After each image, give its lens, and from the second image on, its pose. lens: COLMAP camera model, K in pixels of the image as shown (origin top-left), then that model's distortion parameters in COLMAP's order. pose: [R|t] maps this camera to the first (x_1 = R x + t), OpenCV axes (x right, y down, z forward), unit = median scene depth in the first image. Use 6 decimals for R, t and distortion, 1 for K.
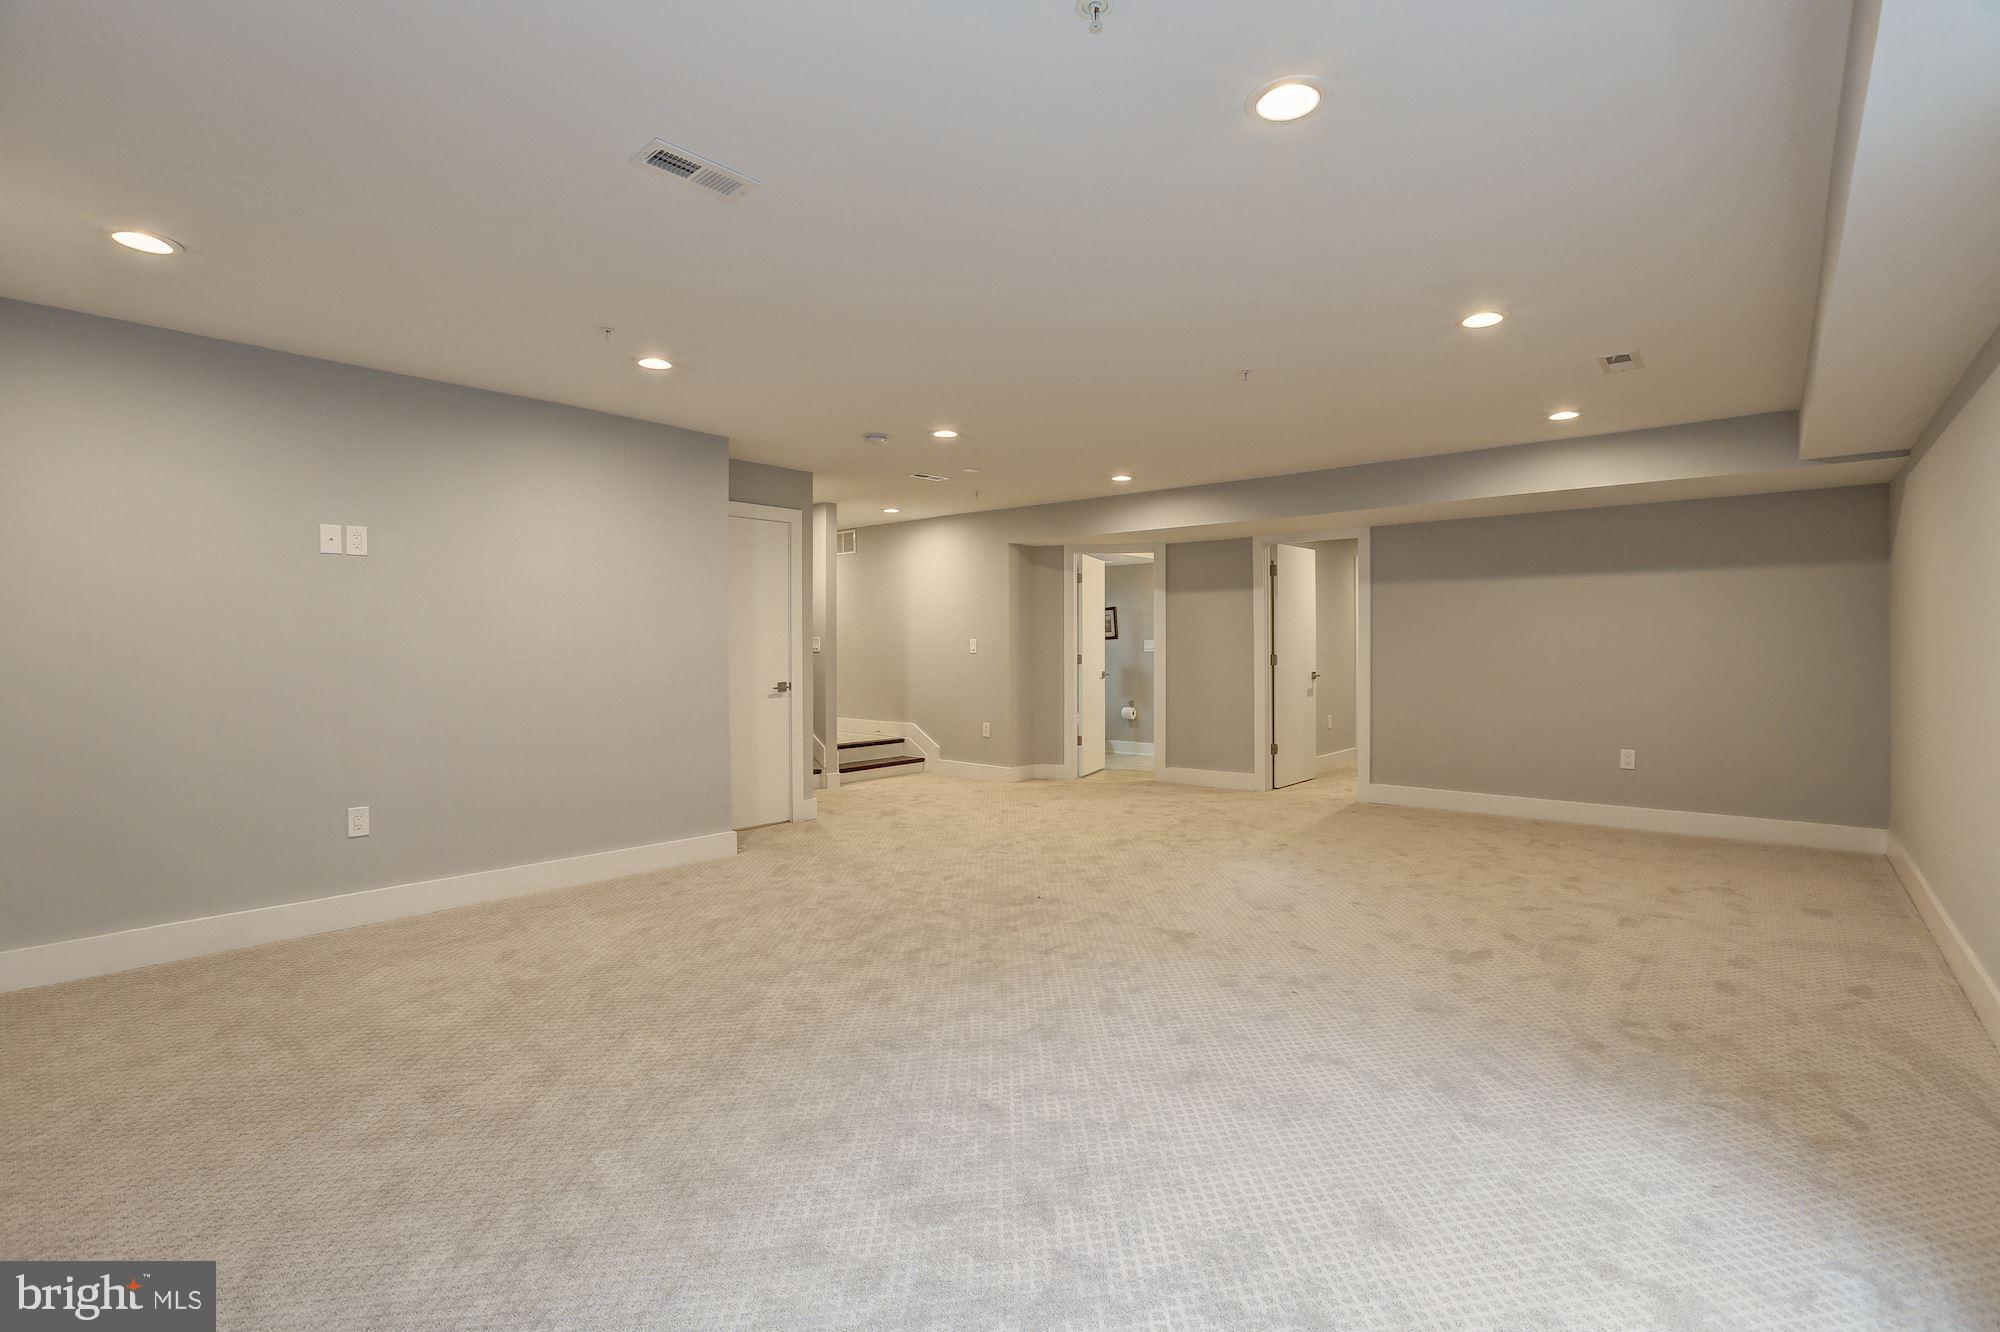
lens RADIAL K [[909.7, 0, 1000.1], [0, 909.7, 655.9], [0, 0, 1]] dist [-0.033365, 0.004500]
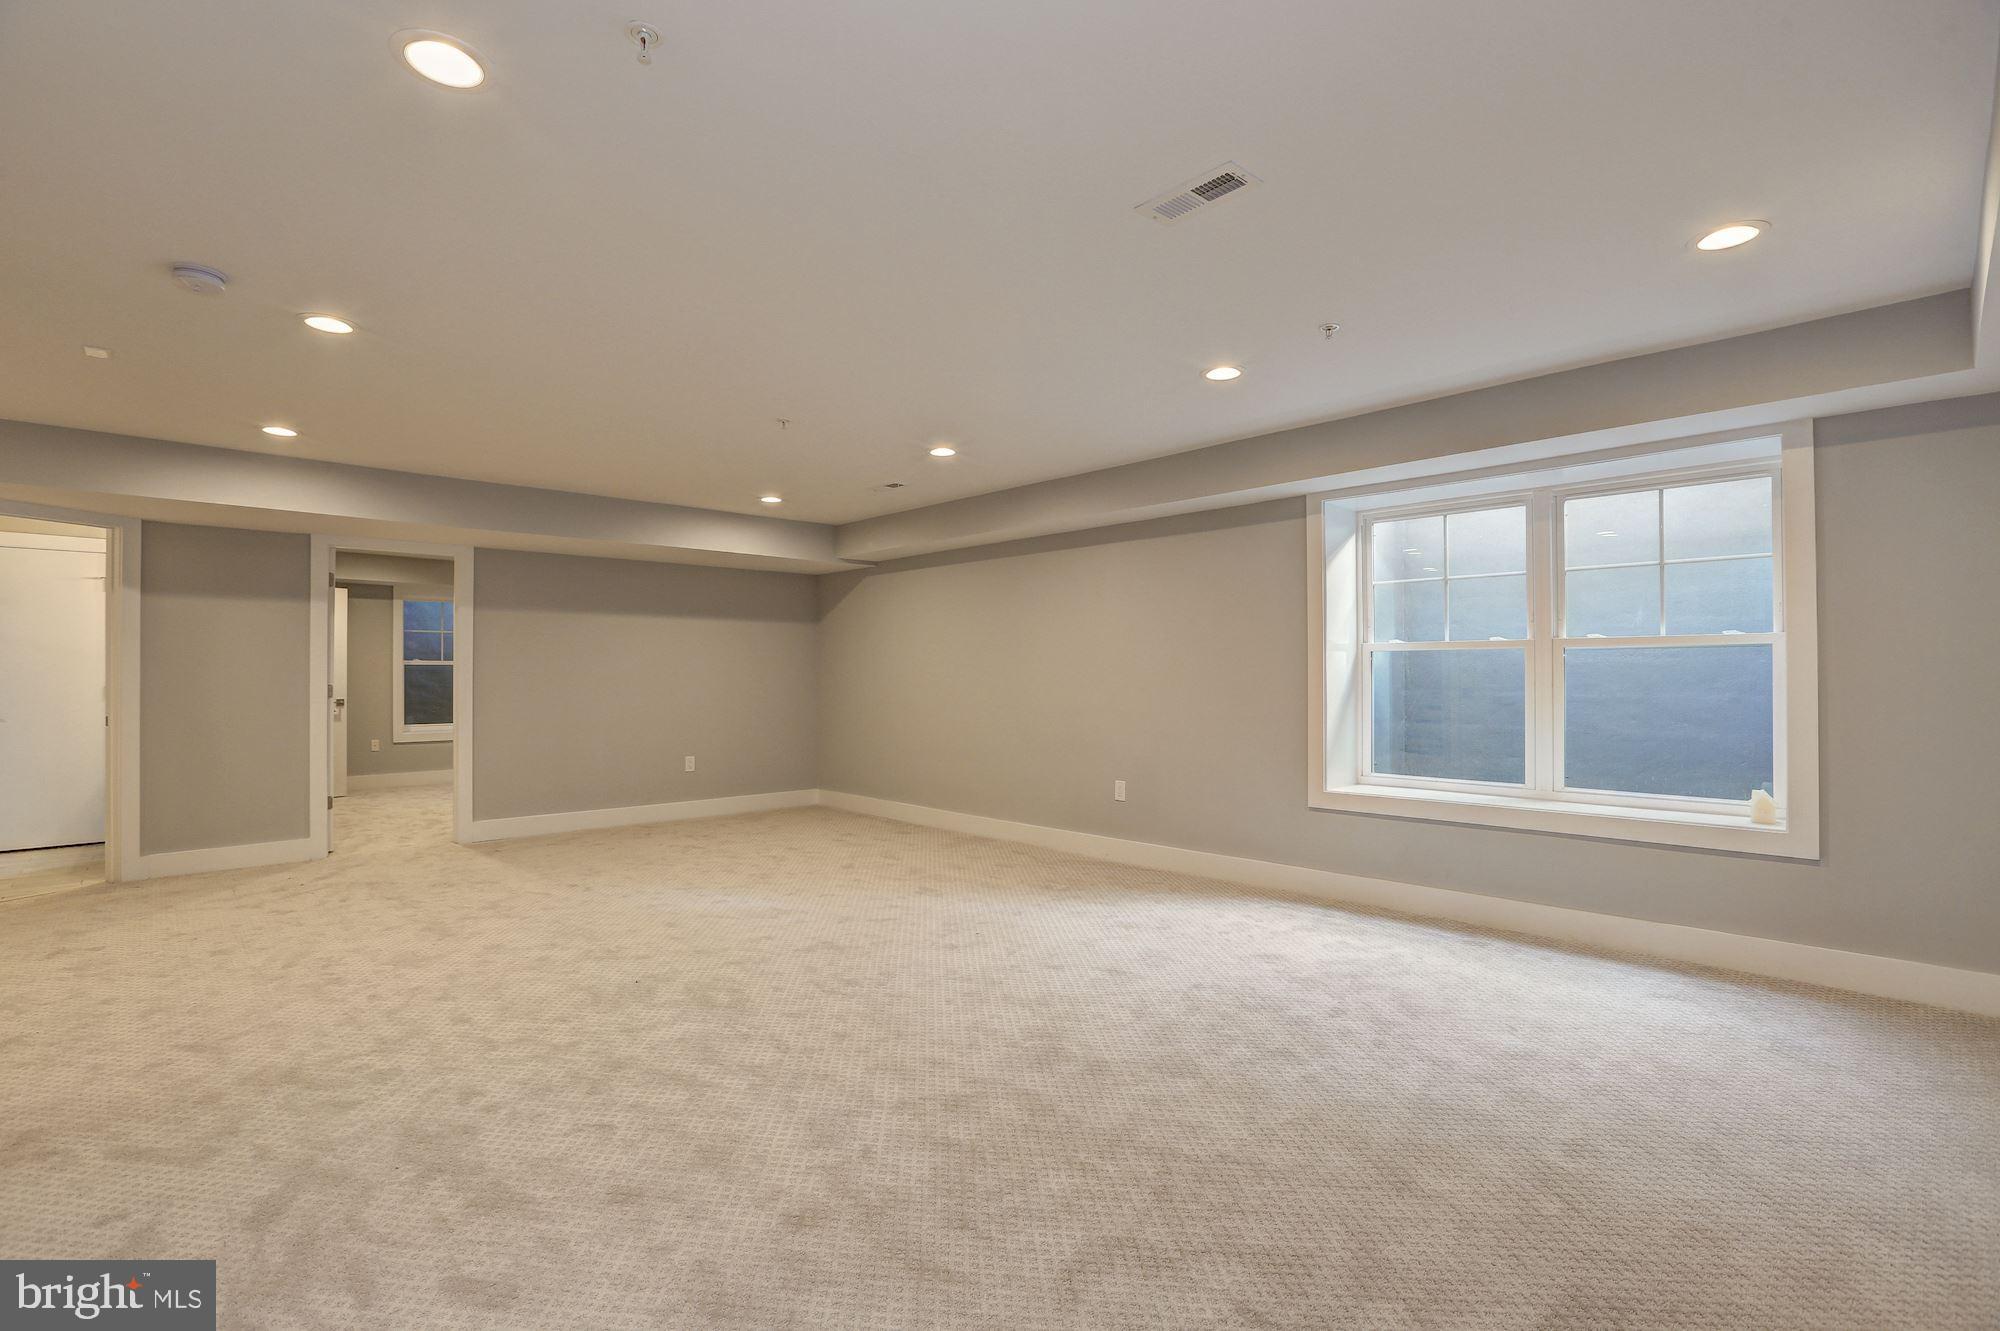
lens RADIAL K [[909.7, 0, 962.6], [0, 909.7, 673.3], [0, 0, 1]] dist [-0.033365, 0.004500]
pose [[0.125627, 0.005548, 0.992062, -0.776102], [0.010237, 0.999924, -0.006888, -0.001203], [-0.992025, 0.011021, 0.125561, 0.652416]]
